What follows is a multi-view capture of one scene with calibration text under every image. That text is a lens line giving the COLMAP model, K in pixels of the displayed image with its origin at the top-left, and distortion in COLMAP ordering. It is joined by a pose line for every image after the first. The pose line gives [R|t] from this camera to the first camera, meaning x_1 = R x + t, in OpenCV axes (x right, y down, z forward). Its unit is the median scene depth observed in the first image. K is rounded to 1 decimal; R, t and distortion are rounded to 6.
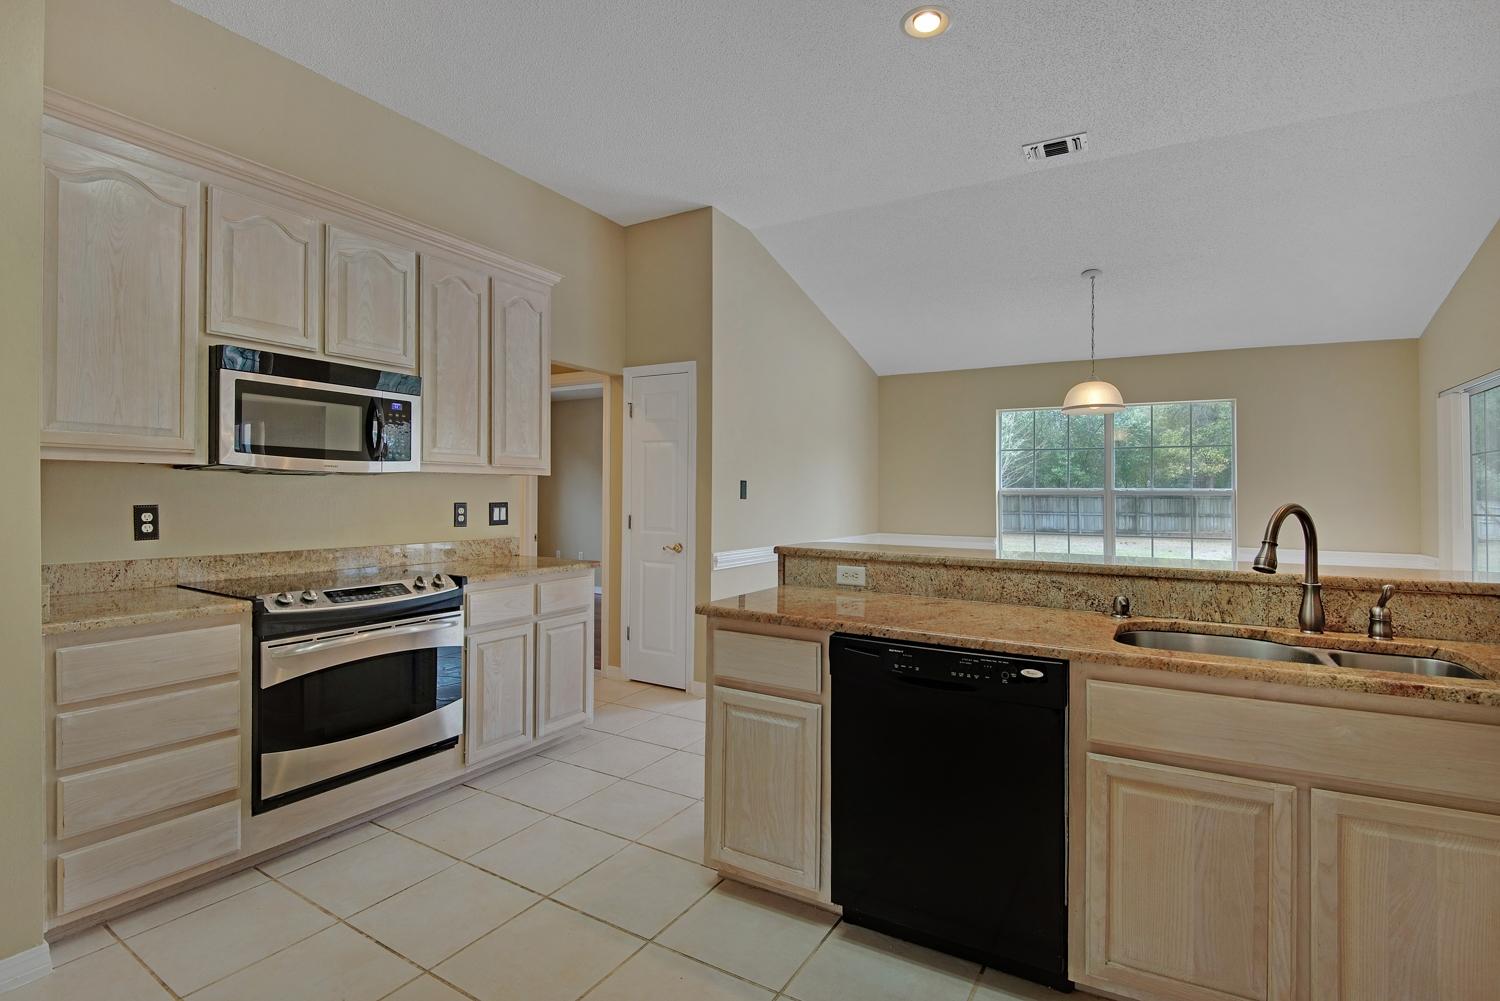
lens RADIAL K [[693.2, 0, 775.1], [0, 693.2, 492.0], [0, 0, 1]] dist [-0.006908, -0.009189]
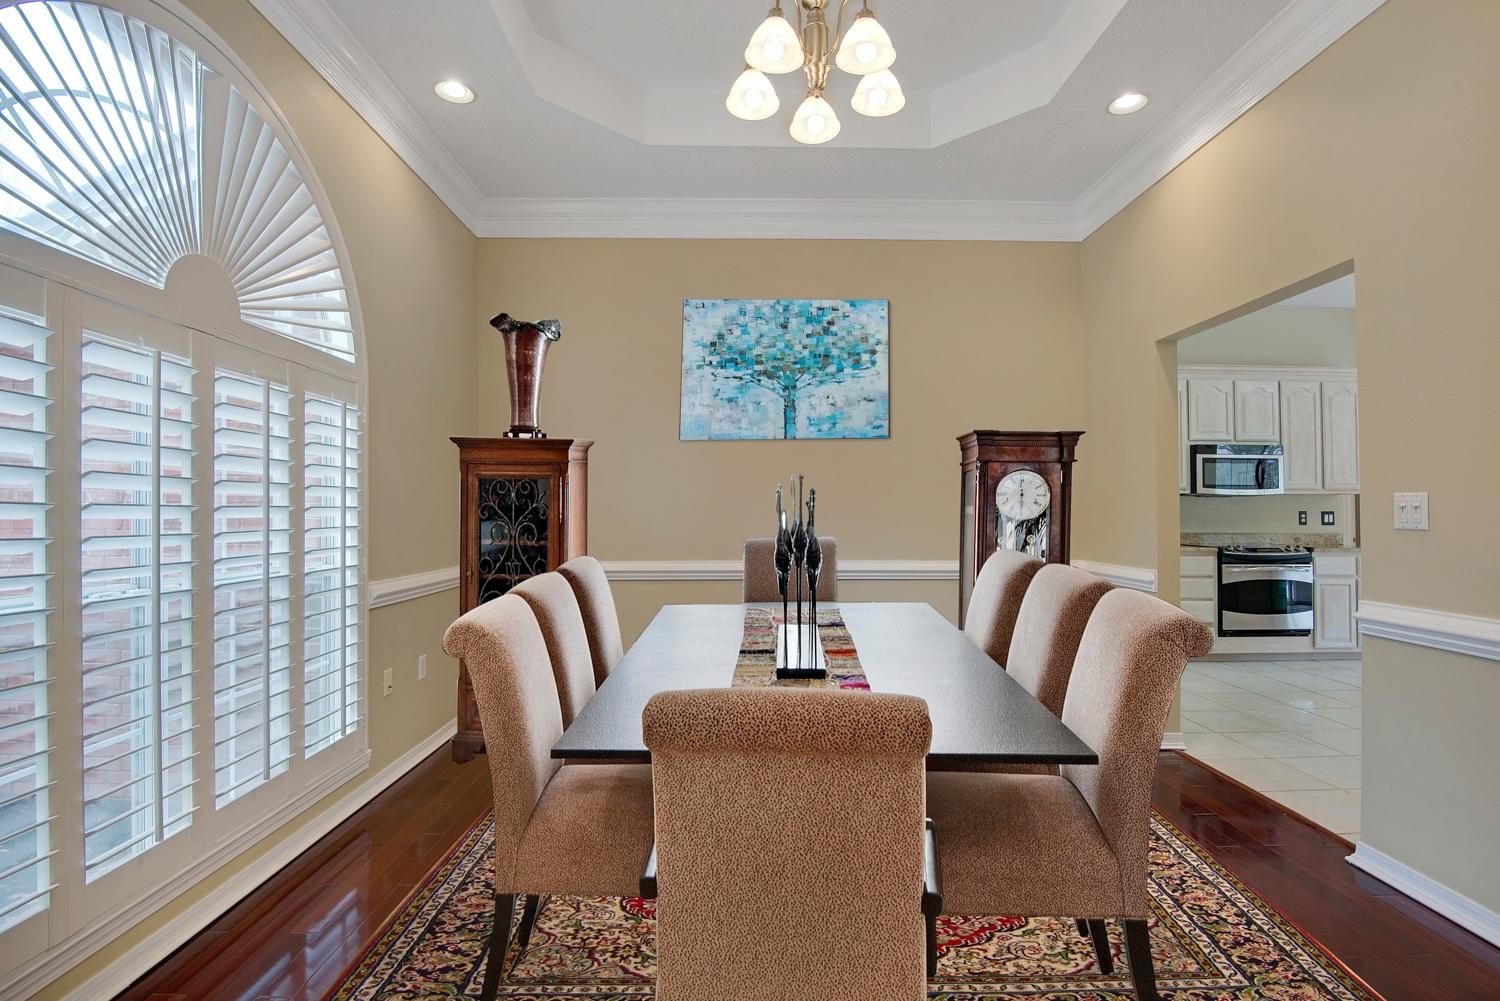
lens RADIAL K [[693.2, 0, 760.8], [0, 693.2, 502.6], [0, 0, 1]] dist [-0.006908, -0.009189]
pose [[0.509168, -0.022347, -0.860377, 0.420457], [0.003108, 0.999704, -0.024126, 0.038857], [0.860662, 0.009610, 0.509086, -1.305114]]
